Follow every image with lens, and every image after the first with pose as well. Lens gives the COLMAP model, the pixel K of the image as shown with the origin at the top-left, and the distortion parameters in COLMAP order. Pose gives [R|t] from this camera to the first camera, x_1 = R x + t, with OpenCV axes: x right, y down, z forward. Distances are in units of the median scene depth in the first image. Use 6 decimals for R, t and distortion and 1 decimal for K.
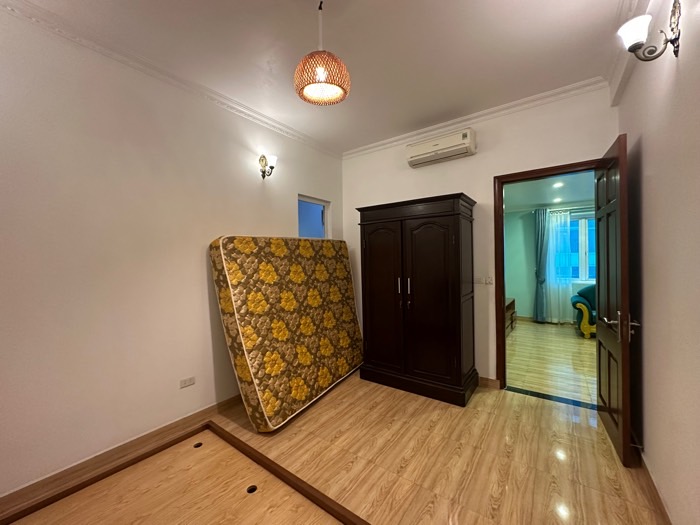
lens RADIAL K [[279.5, 0, 349.7], [0, 279.5, 263.3], [0, 0, 1]] dist [-0.001889, -0.000325]
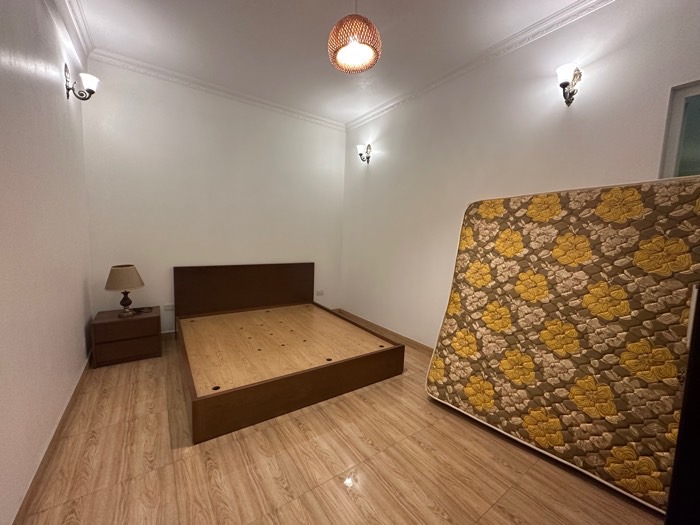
lens RADIAL K [[279.5, 0, 351.8], [0, 279.5, 262.9], [0, 0, 1]] dist [-0.001889, -0.000325]
pose [[-0.312605, 0.107715, -0.943756, 0.662958], [-0.036413, 0.991460, 0.125221, 0.008091], [0.949185, 0.073510, -0.306014, 0.936840]]
